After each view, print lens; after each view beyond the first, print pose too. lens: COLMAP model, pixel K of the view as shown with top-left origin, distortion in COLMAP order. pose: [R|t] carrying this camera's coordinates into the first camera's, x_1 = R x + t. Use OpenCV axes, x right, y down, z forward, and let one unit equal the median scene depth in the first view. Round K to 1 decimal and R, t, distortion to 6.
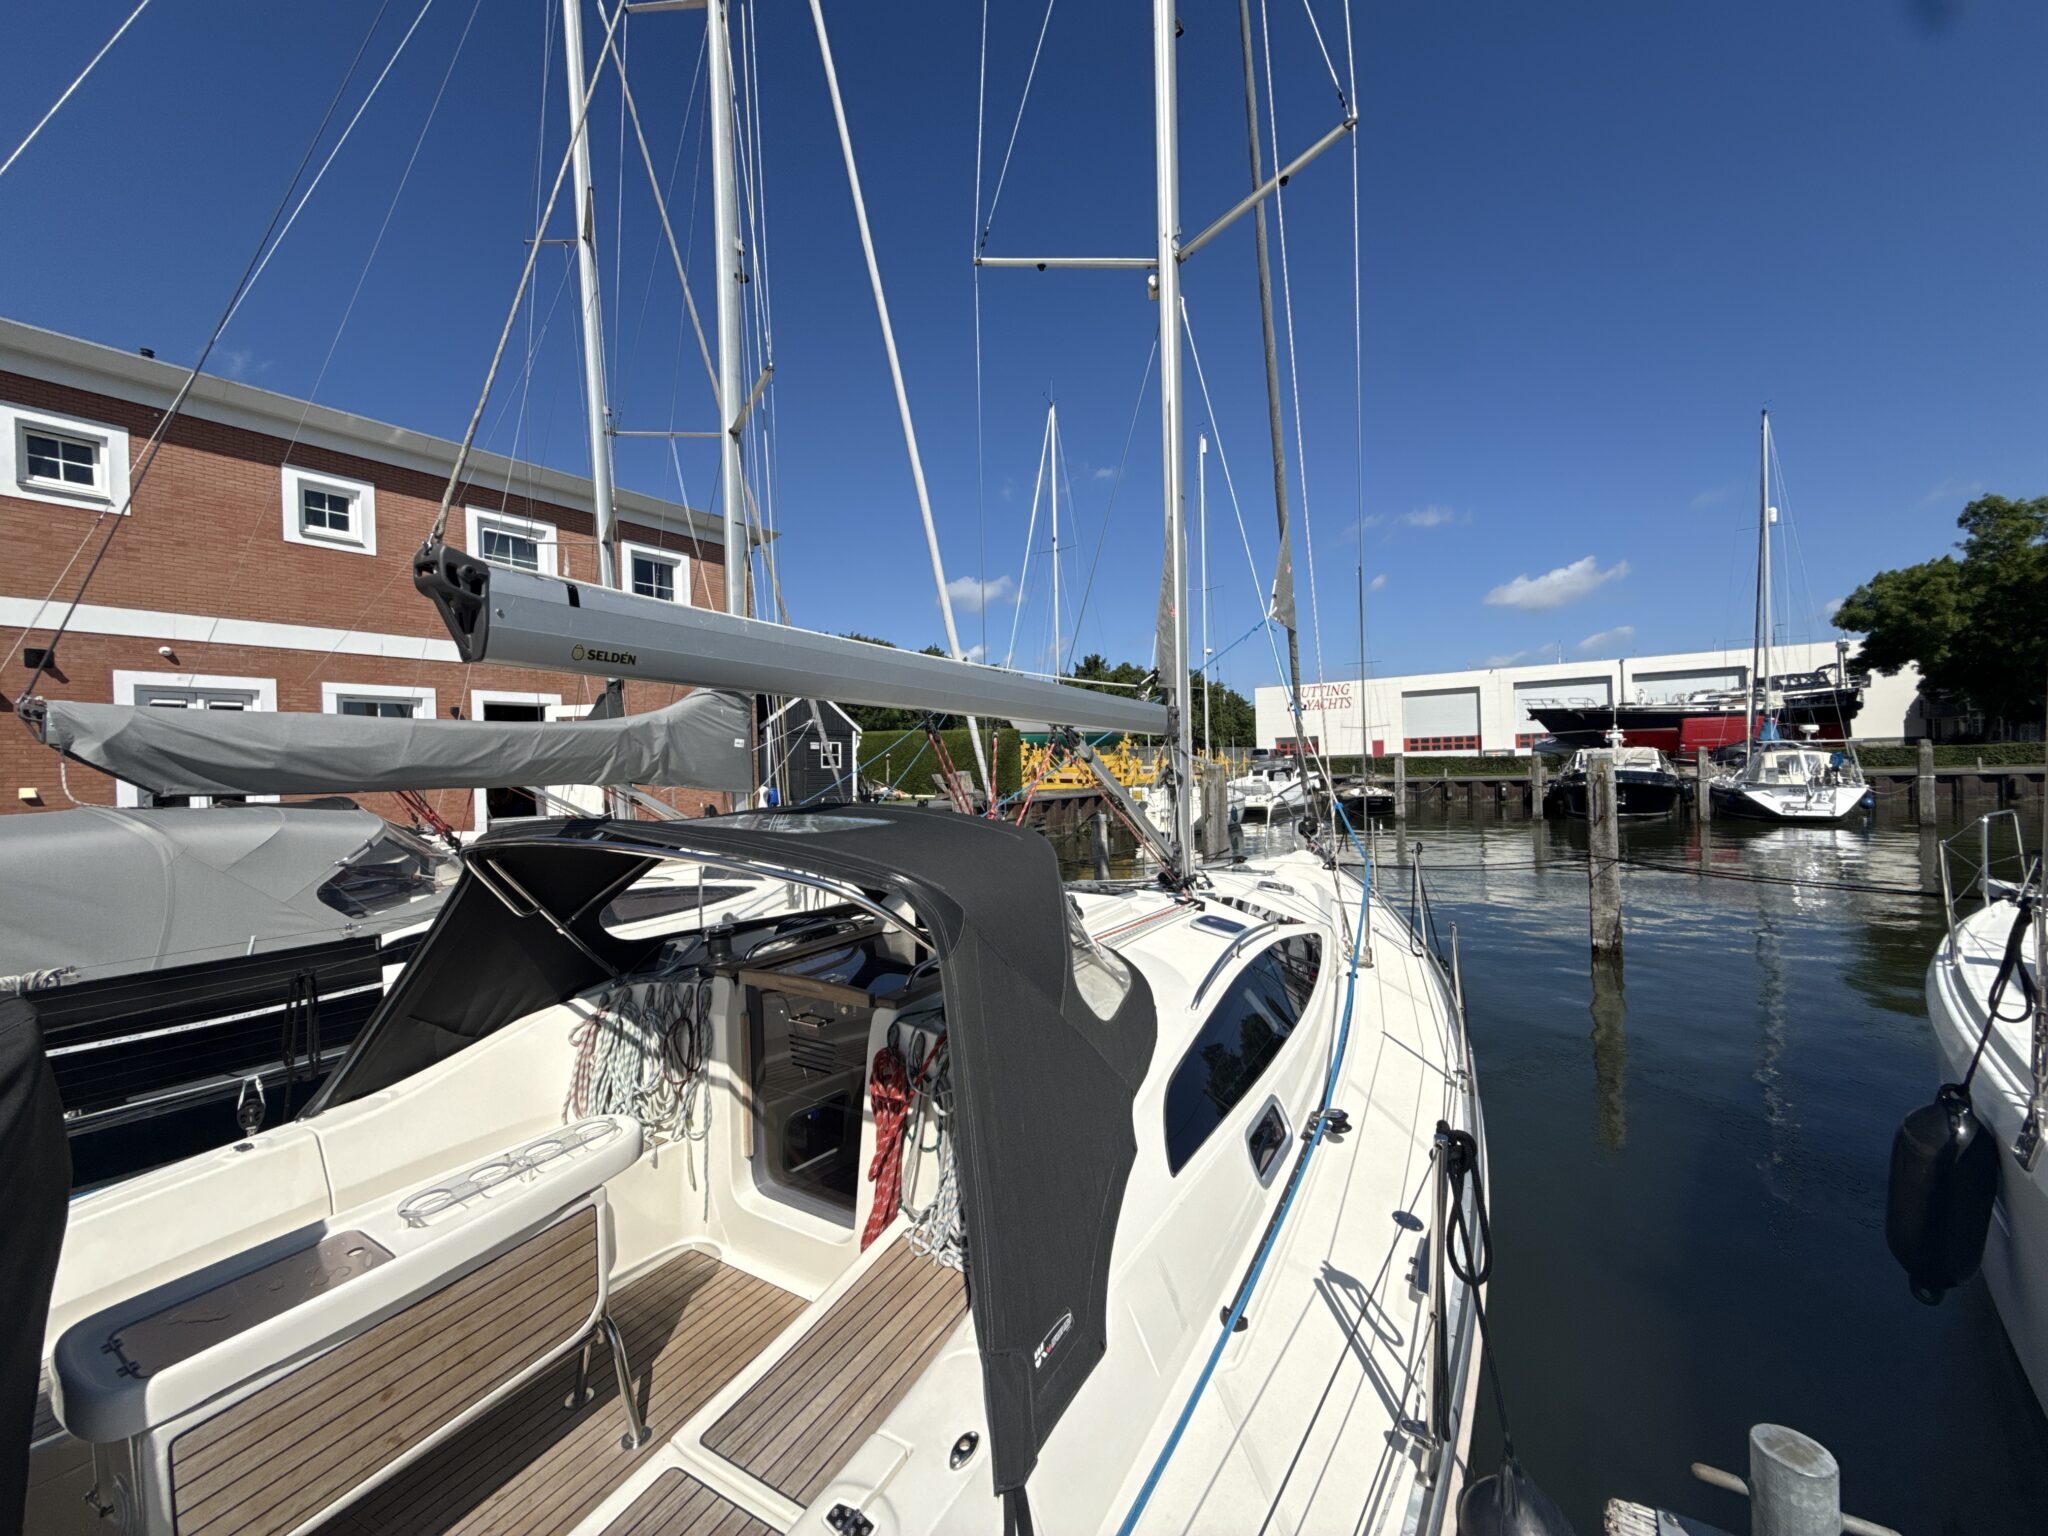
lens RADIAL K [[813.3, 0, 1023.0], [0, 813.3, 767.5], [0, 0, 1]] dist [0.000161, -0.000034]
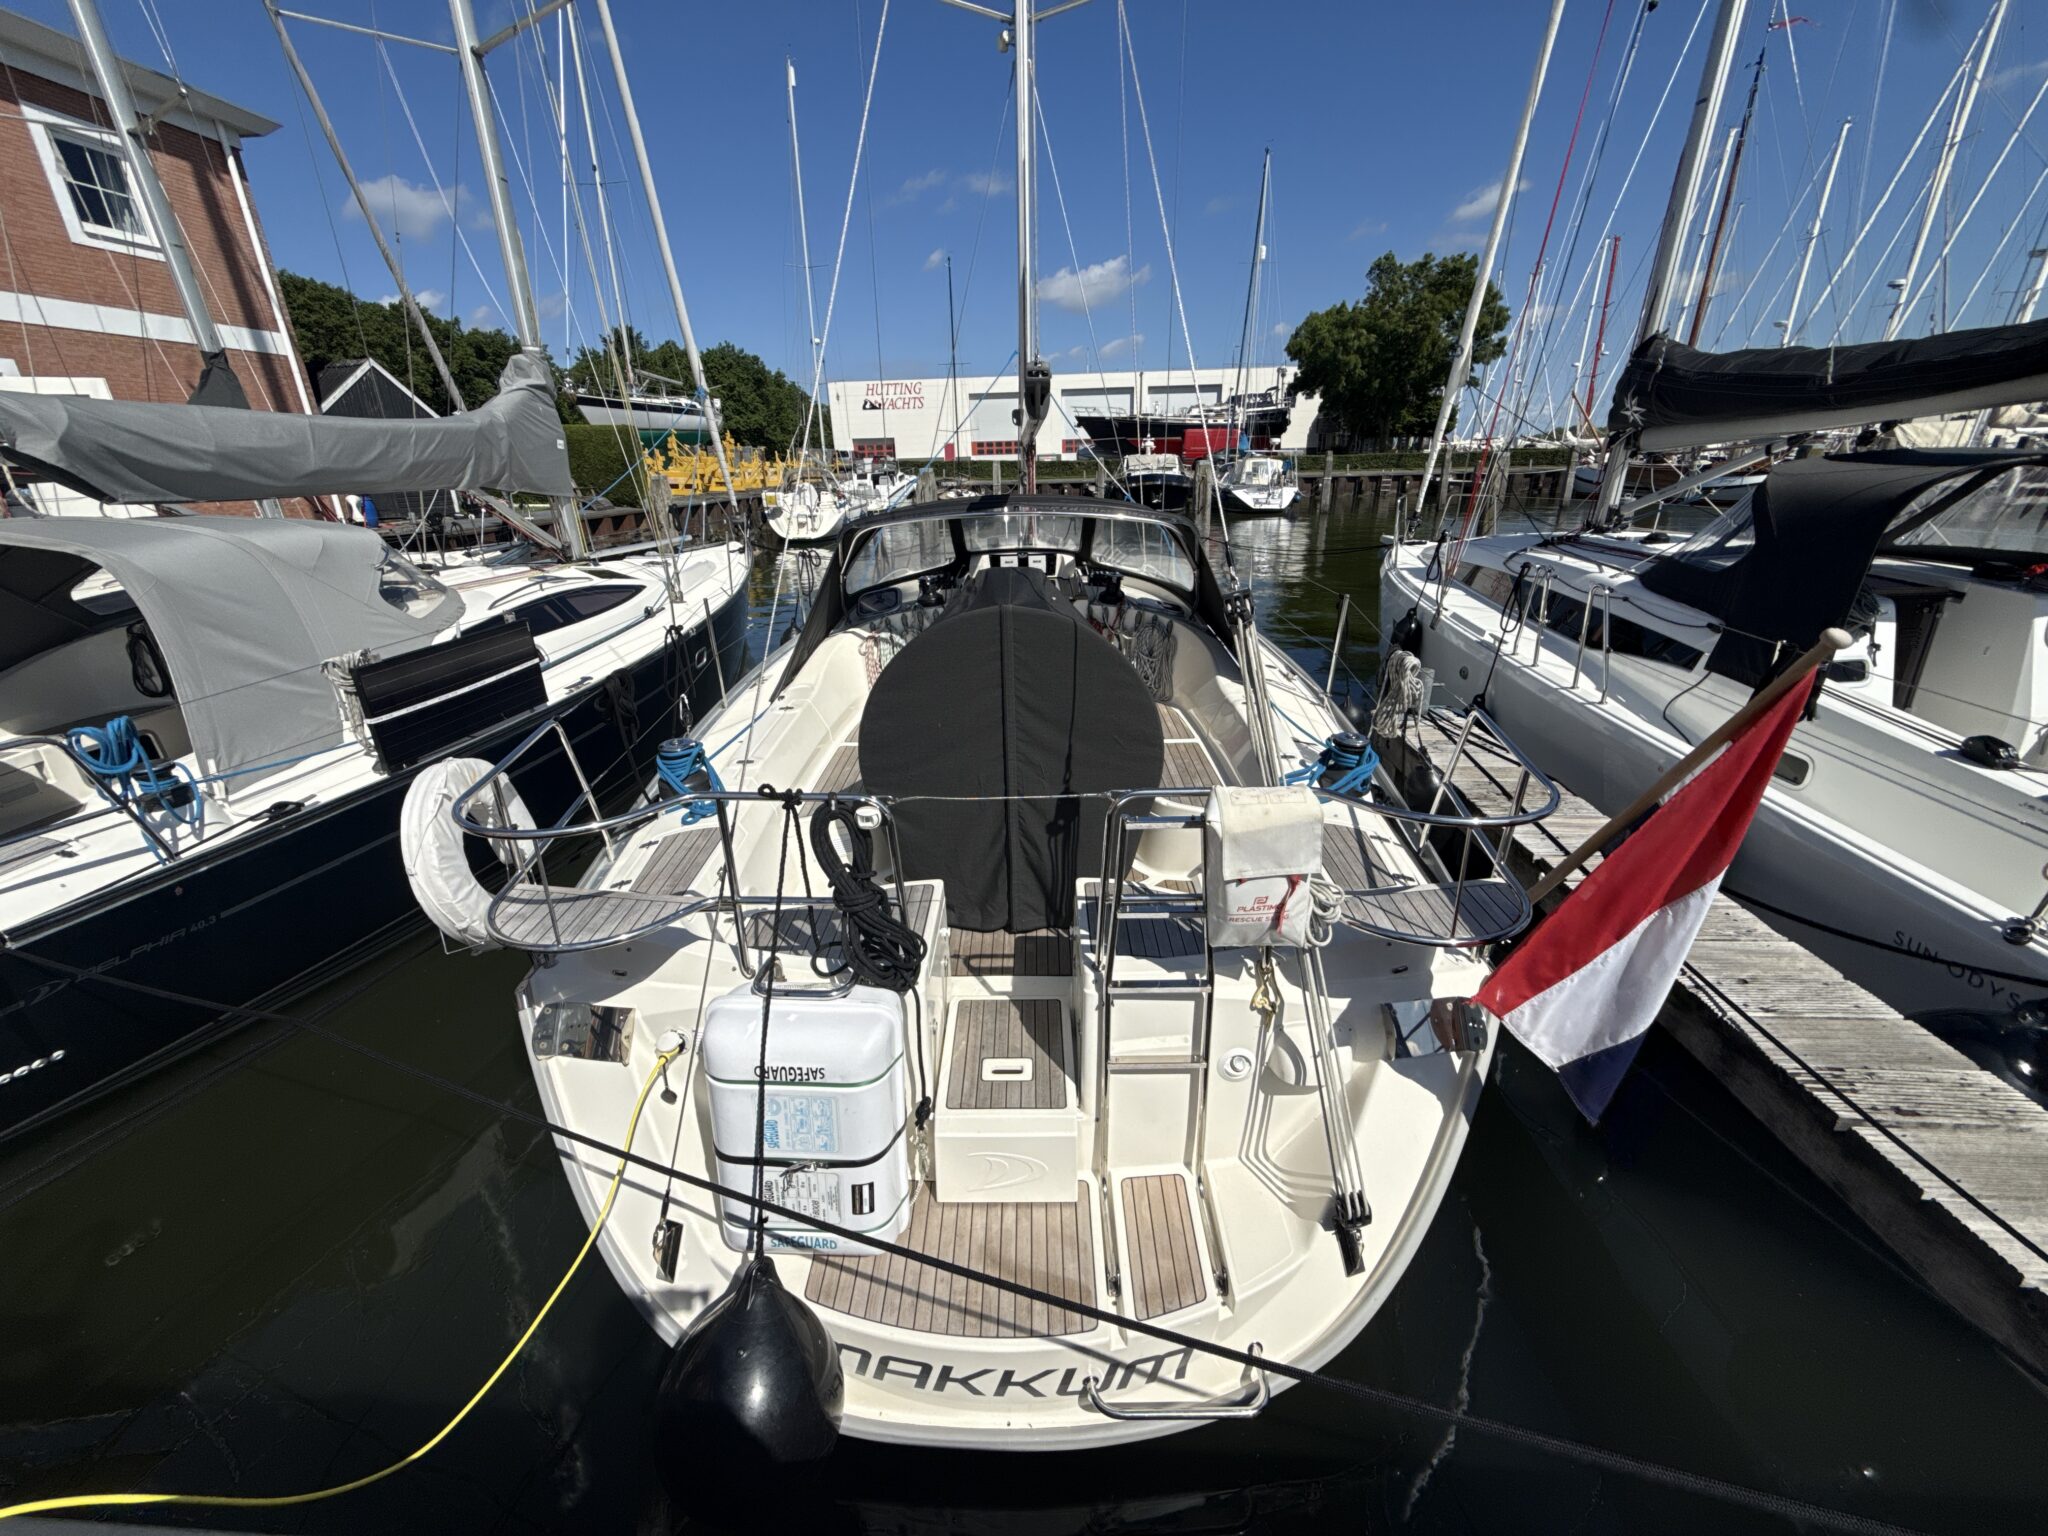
lens RADIAL K [[841.4, 0, 1026.1], [0, 841.4, 761.3], [0, 0, 1]] dist [-0.001127, -0.000328]
pose [[0.858443, -0.166046, 0.485288, -0.274012], [-0.001418, 0.945376, 0.325978, -0.000042], [-0.512907, -0.280522, 0.811316, -0.139223]]
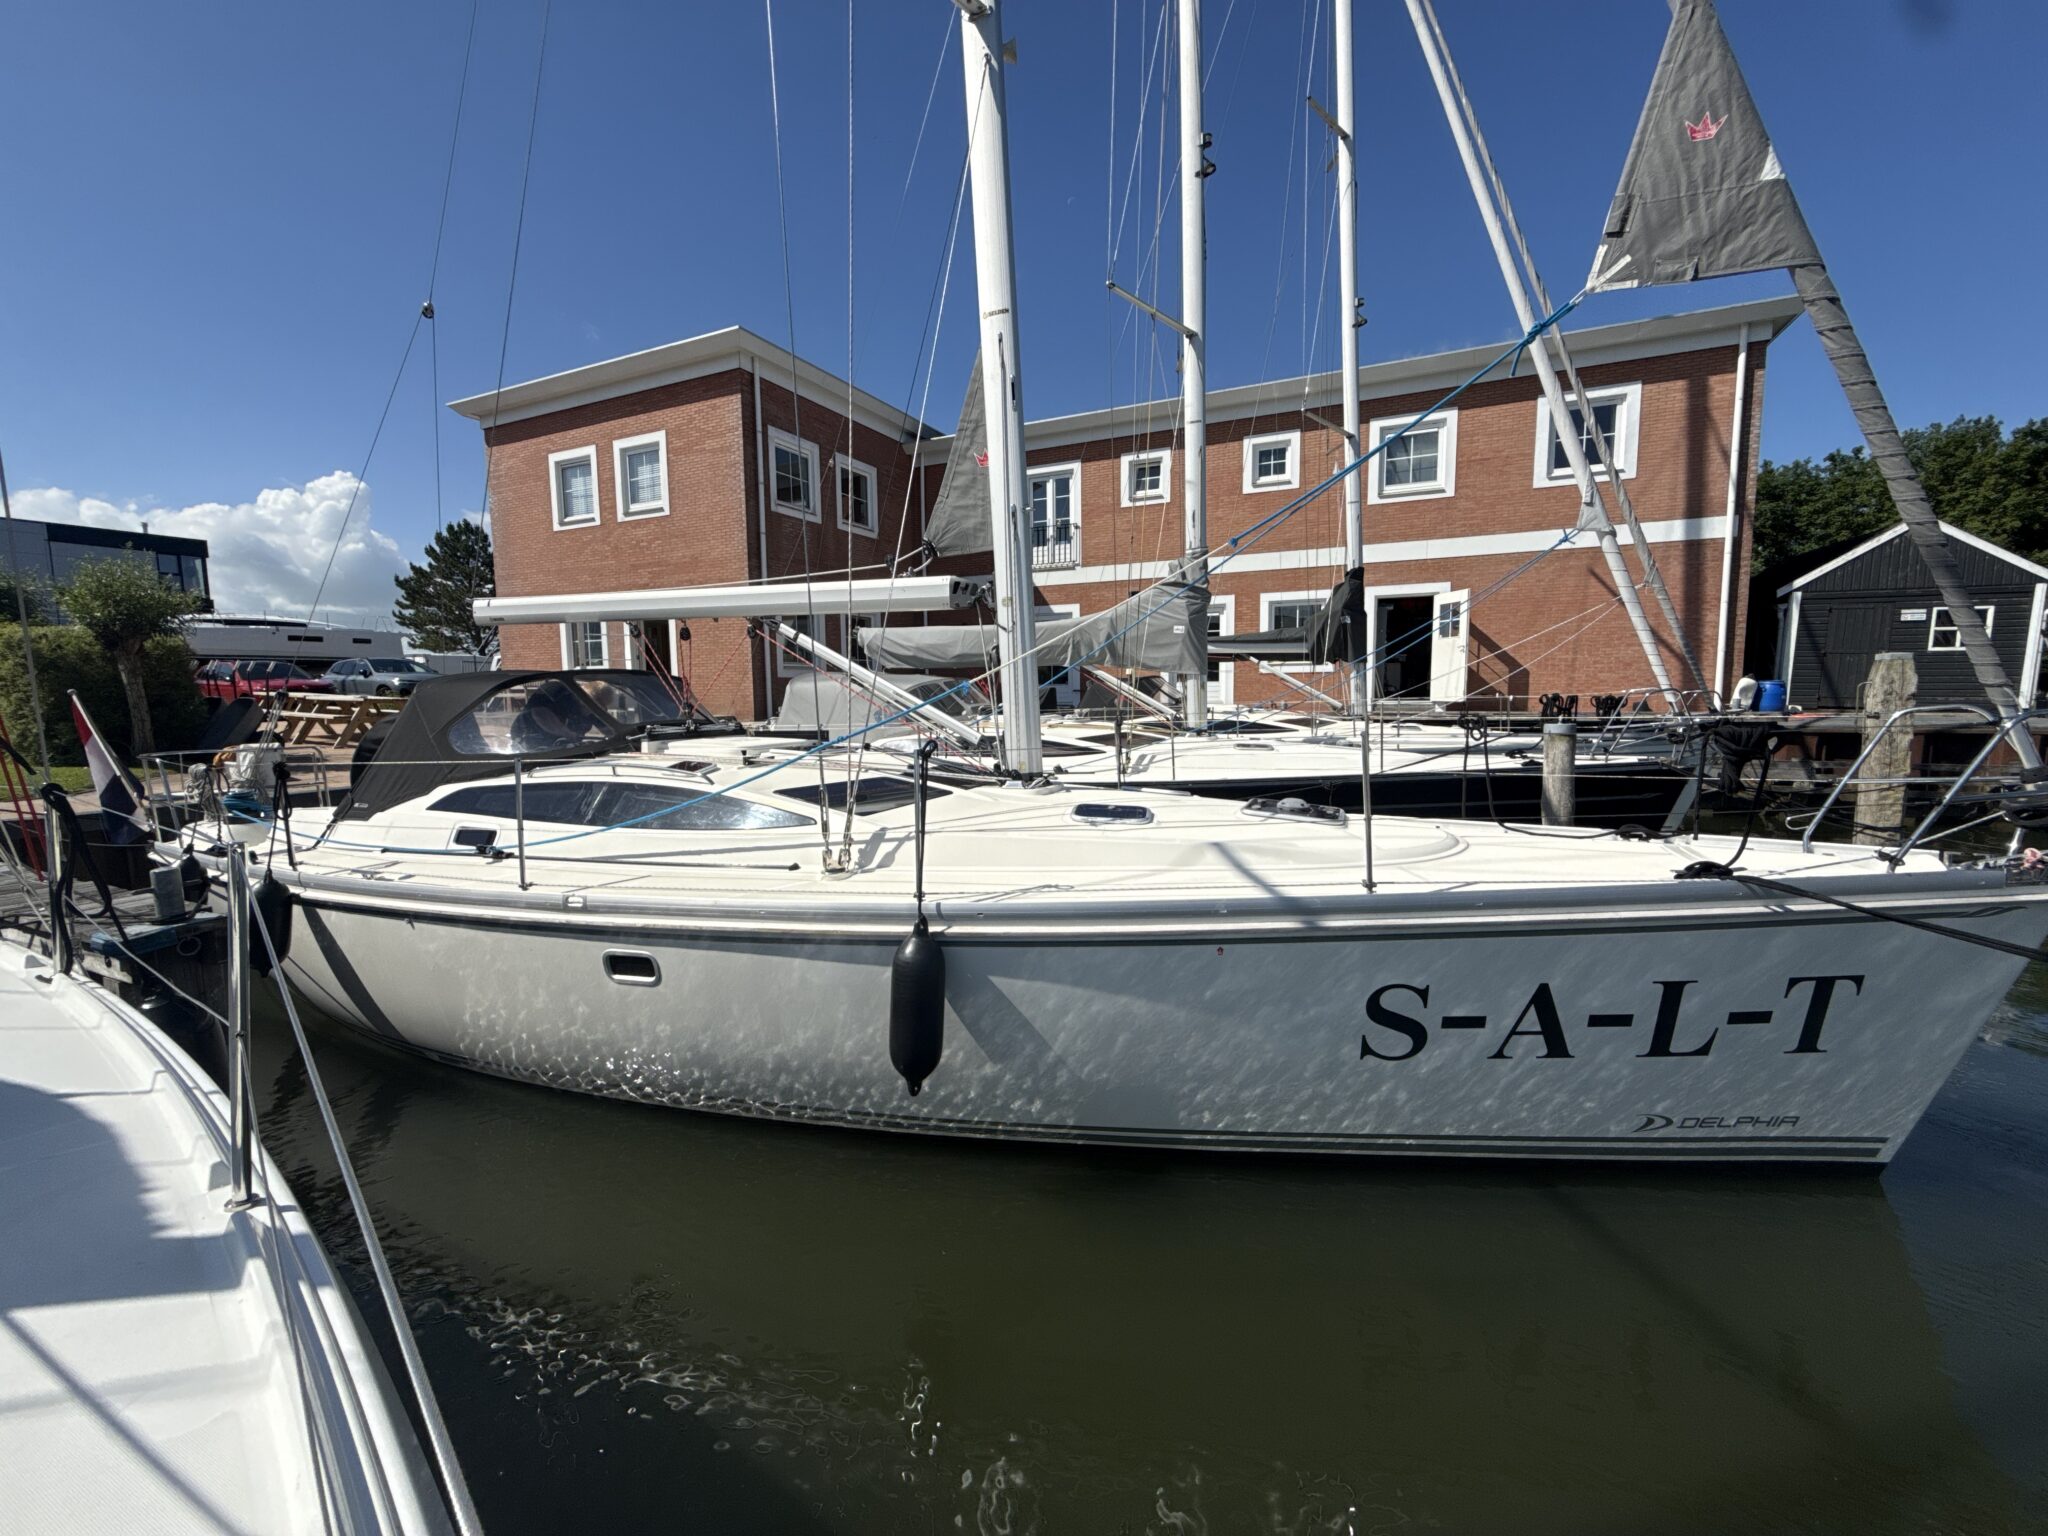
lens RADIAL K [[819.3, 0, 1024.0], [0, 819.3, 768.0], [0, 0, 1]] dist [-0.000514, 0.000139]
pose [[0.138369, 0.124933, -0.982469, 0.461685], [0.006184, 0.991883, 0.127001, 0.009228], [0.990361, -0.023648, 0.136474, 0.391596]]
